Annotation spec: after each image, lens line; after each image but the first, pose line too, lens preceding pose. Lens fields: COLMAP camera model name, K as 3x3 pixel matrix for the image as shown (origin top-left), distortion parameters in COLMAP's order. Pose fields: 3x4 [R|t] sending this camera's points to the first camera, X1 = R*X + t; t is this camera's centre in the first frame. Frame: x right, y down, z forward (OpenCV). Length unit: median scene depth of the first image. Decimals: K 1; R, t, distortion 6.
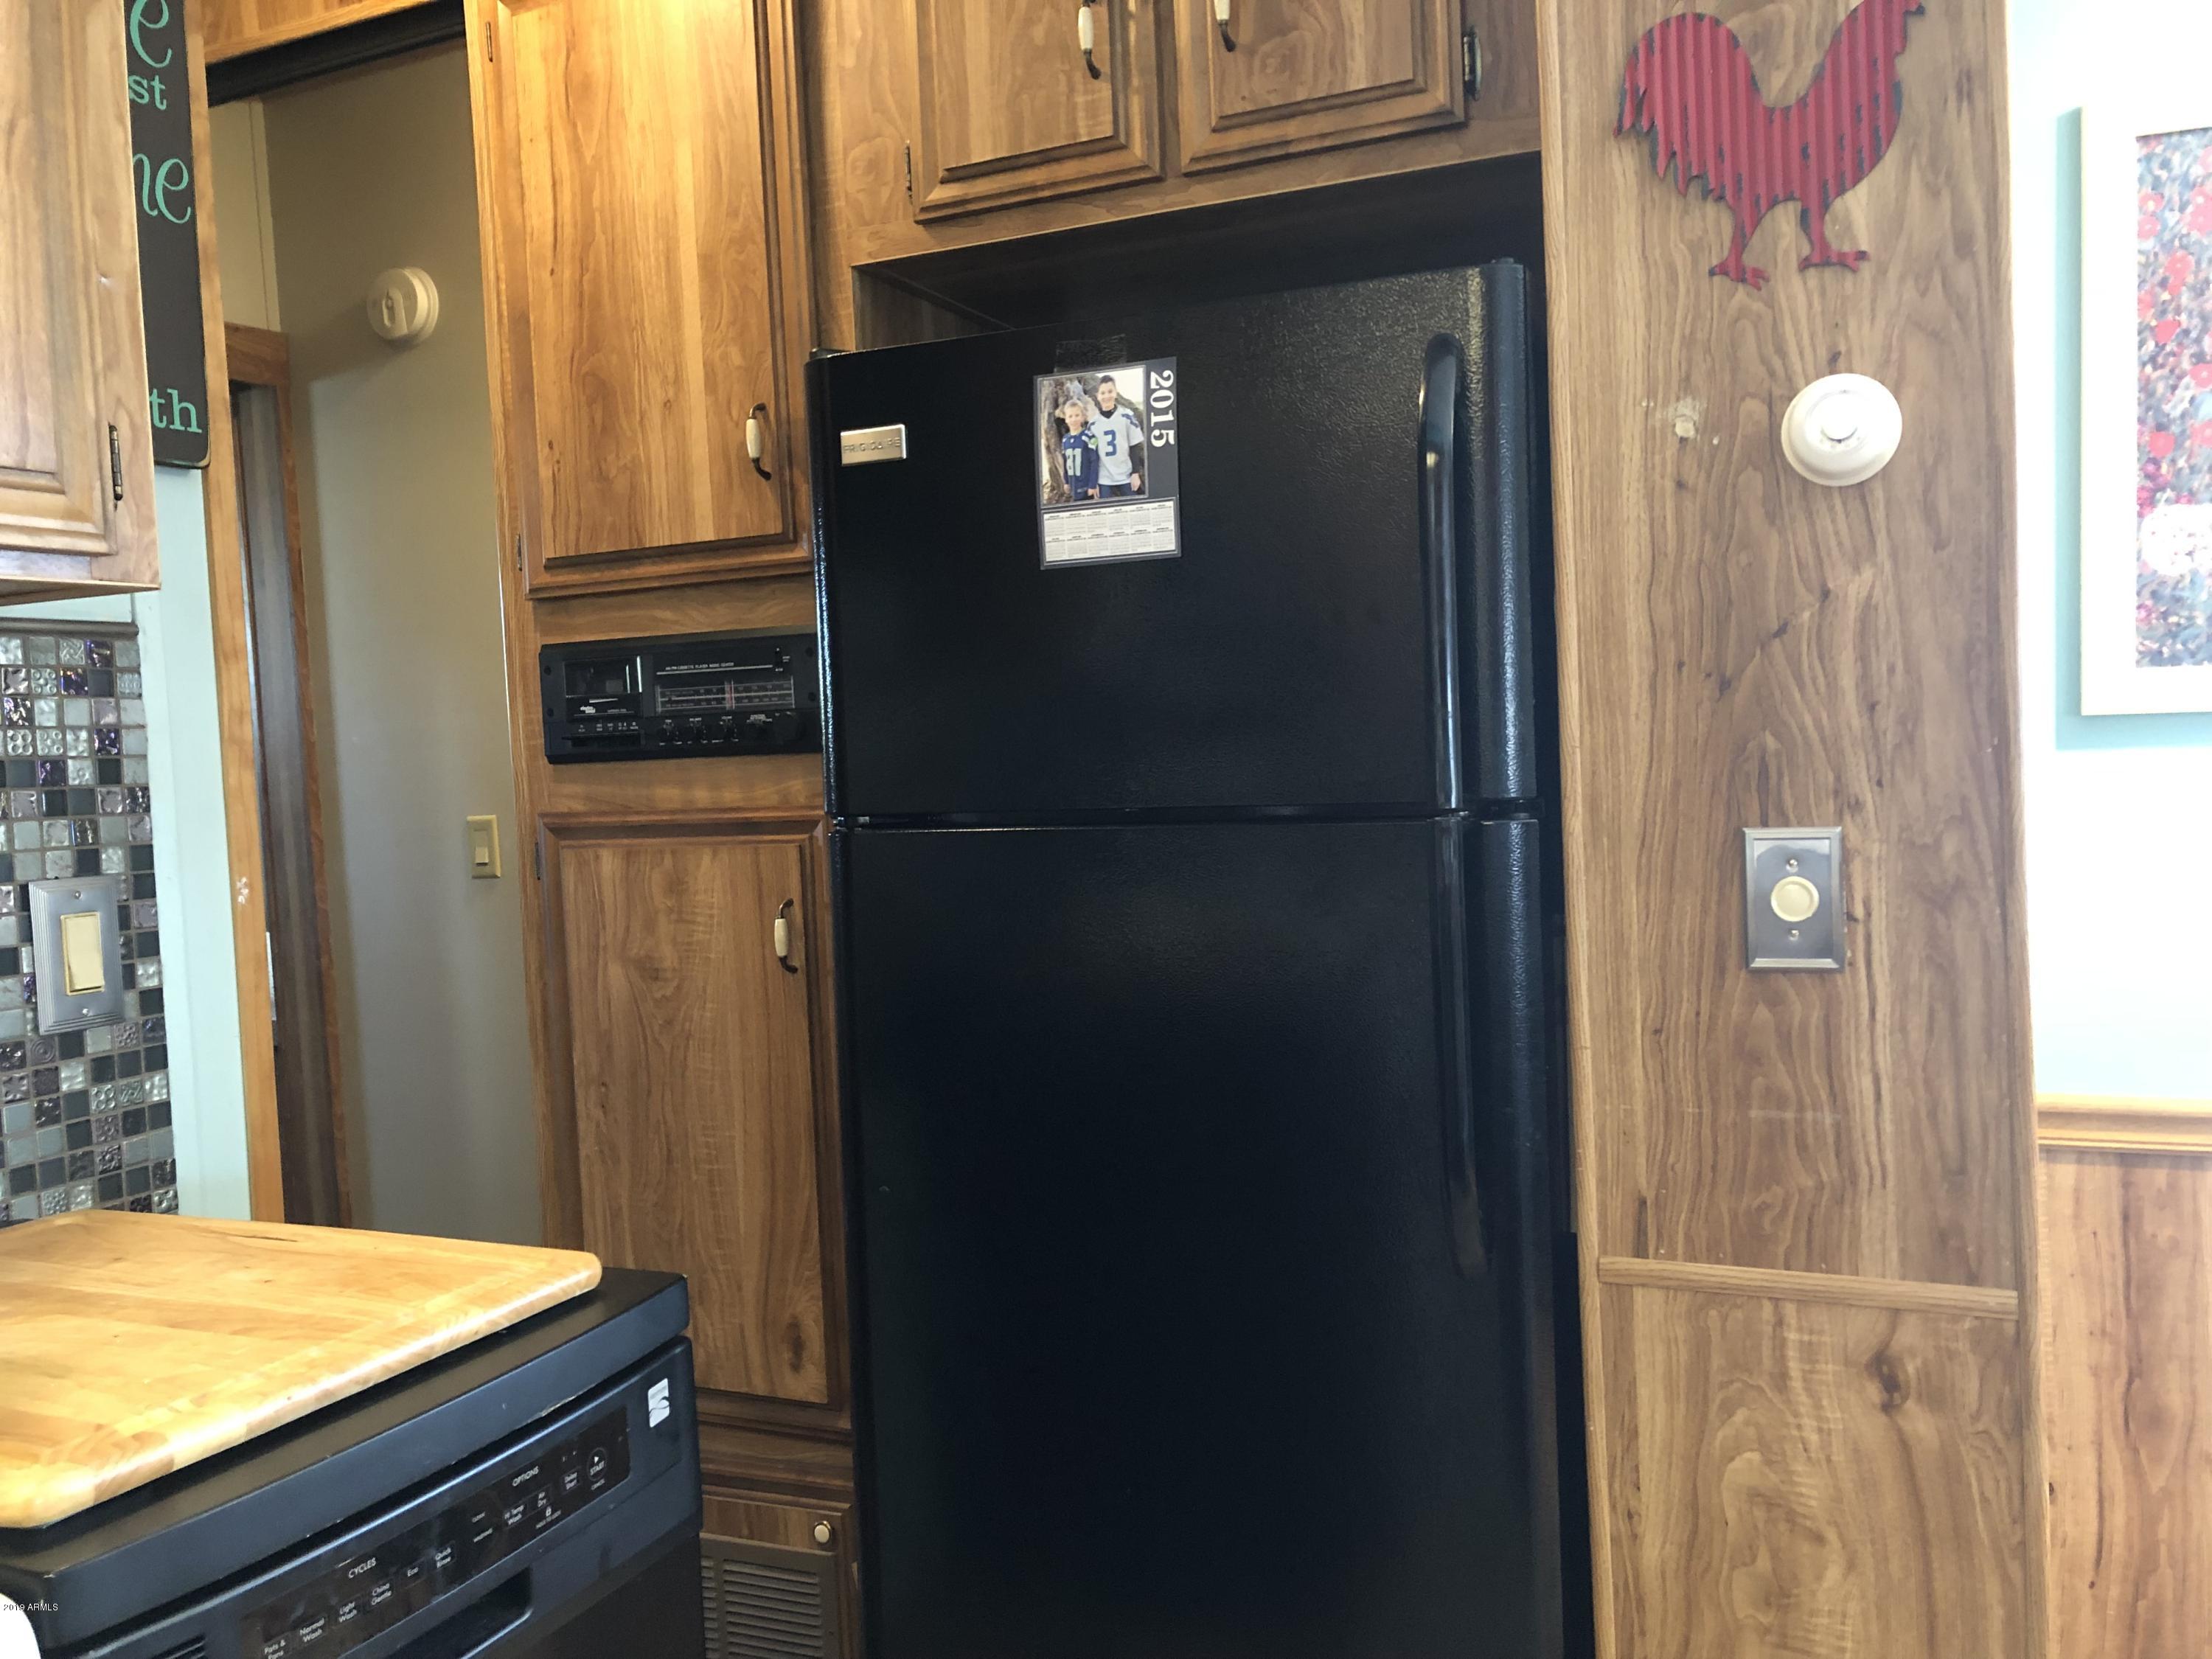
lens RADIAL K [[1810.0, 0, 1103.9], [0, 1810.0, 833.0], [0, 0, 1]] dist [0.061537, -0.066596]
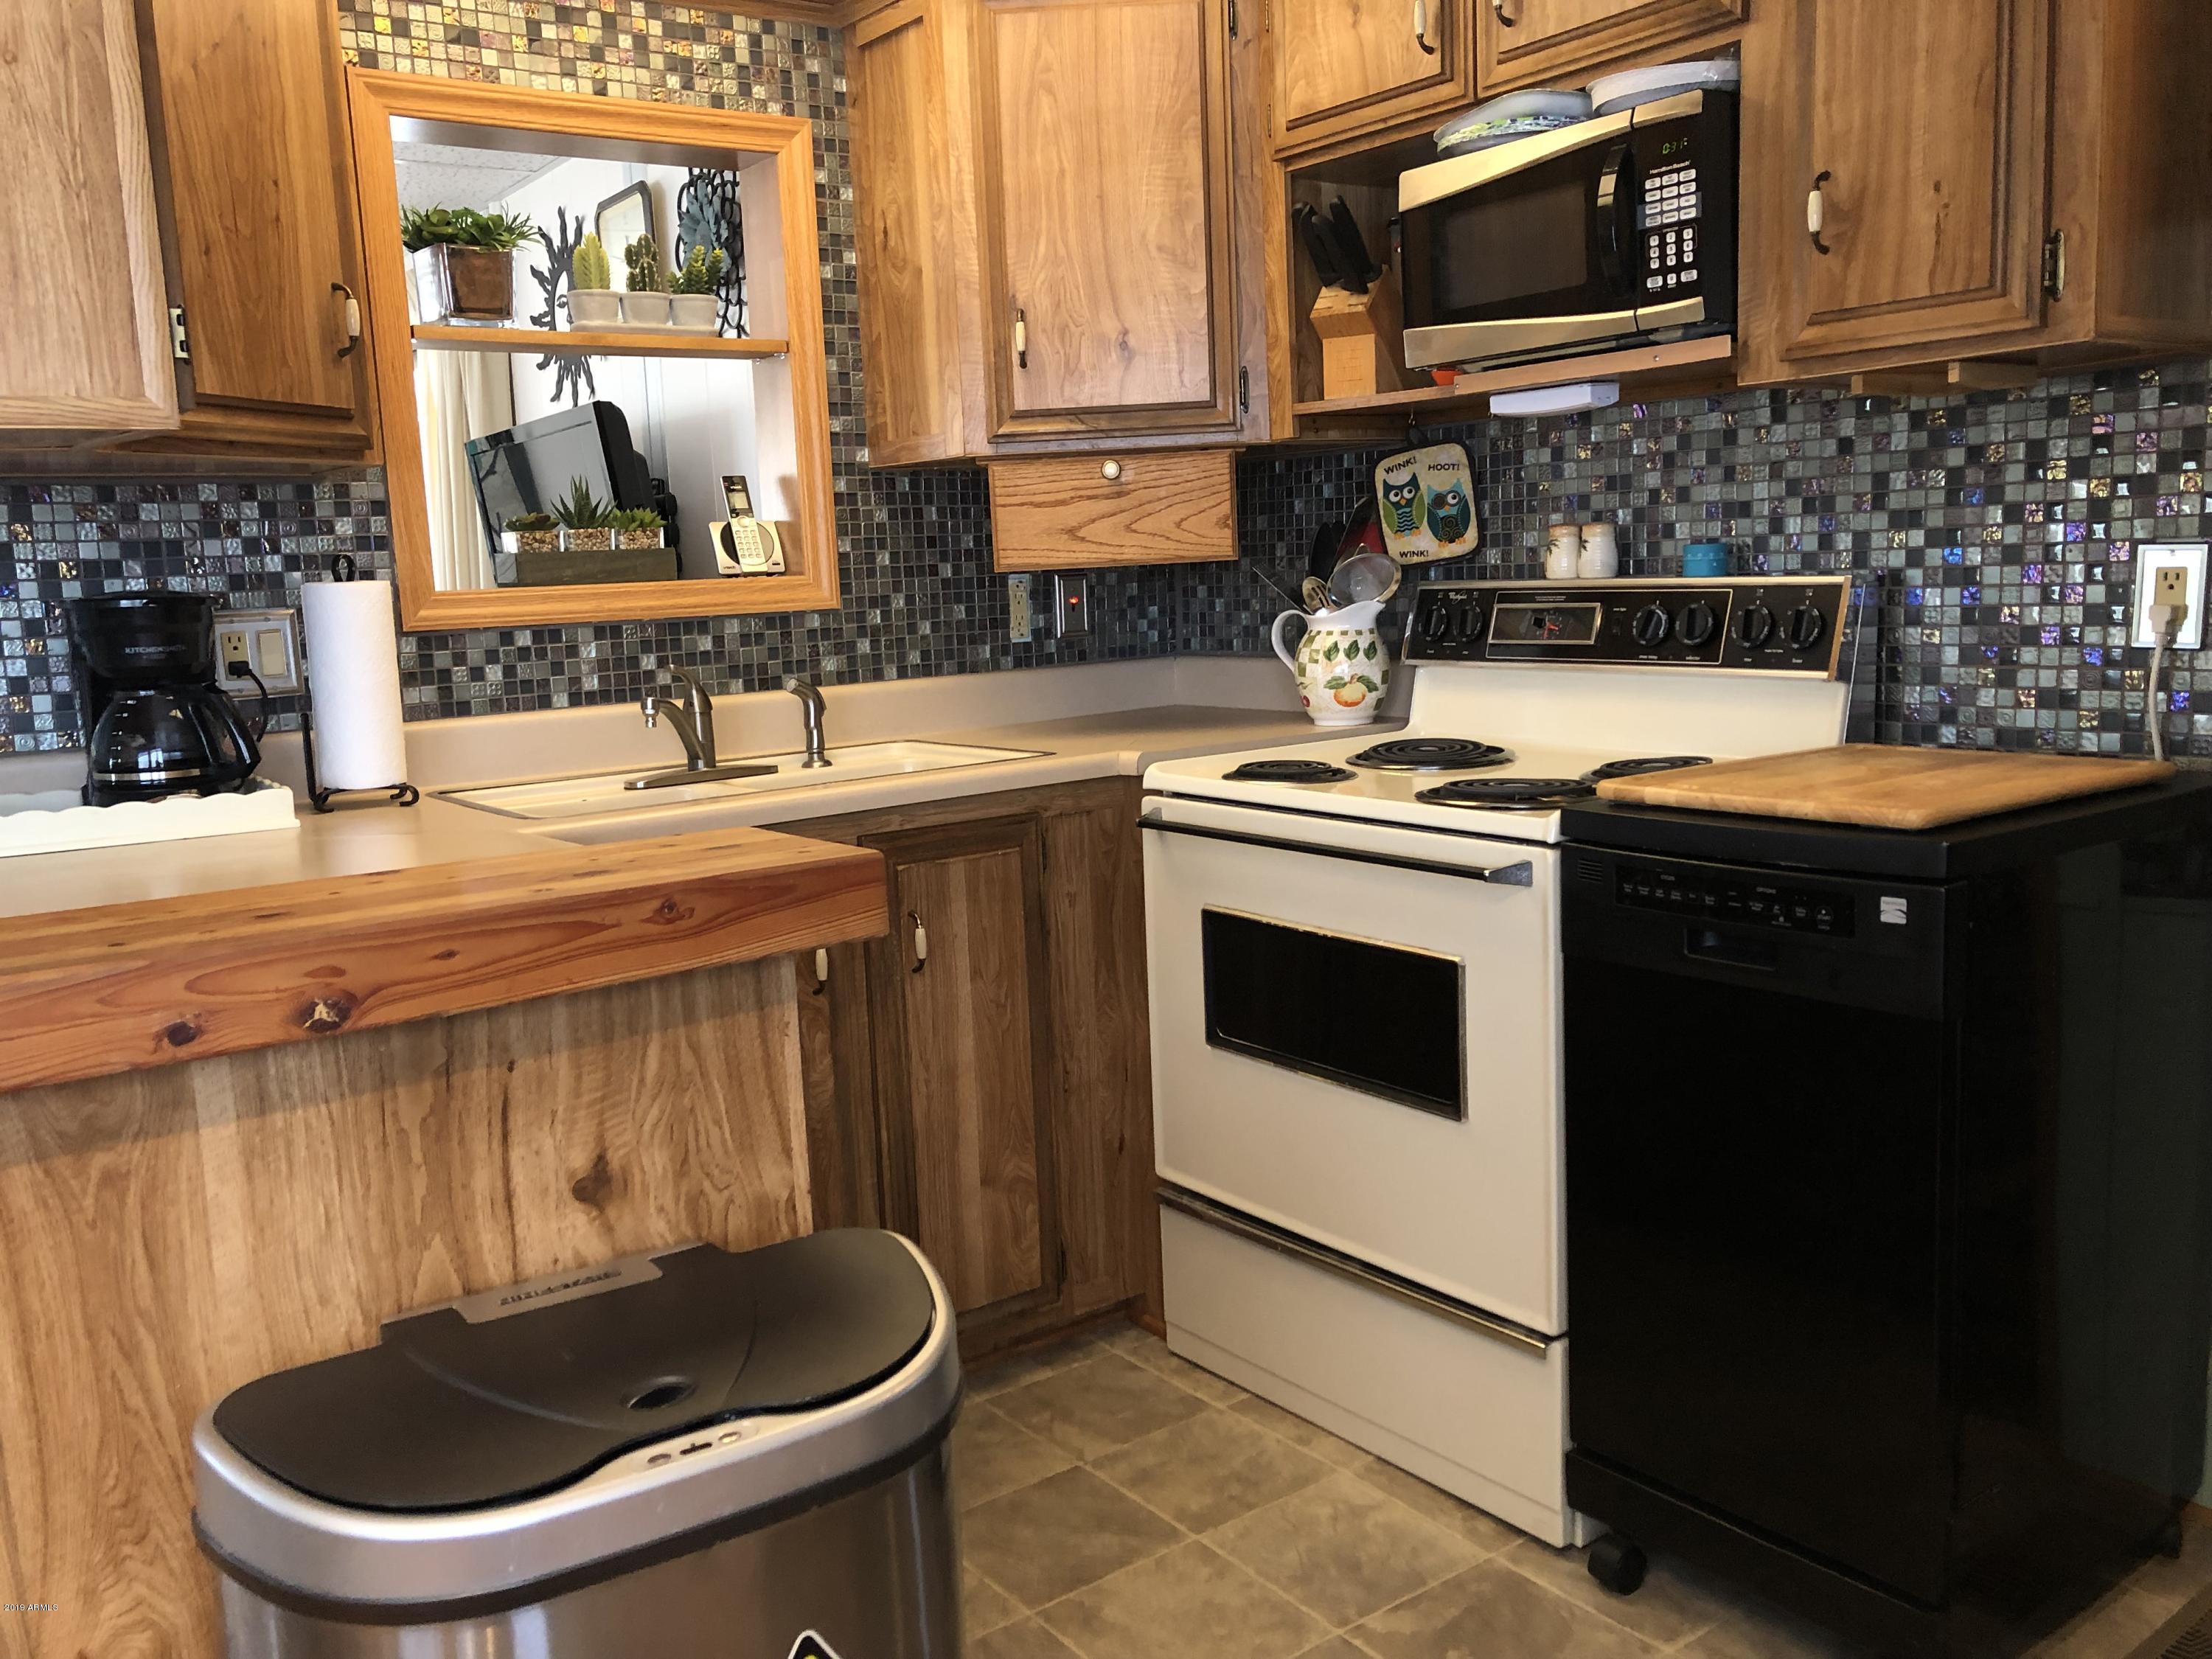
lens RADIAL K [[1810.0, 0, 1105.5], [0, 1810.0, 826.6], [0, 0, 1]] dist [0.061537, -0.066596]
pose [[-0.515137, 0.191126, -0.835527, 1.421104], [0.030096, 0.978253, 0.205219, -0.080251], [0.856579, 0.080570, -0.509686, 1.319417]]
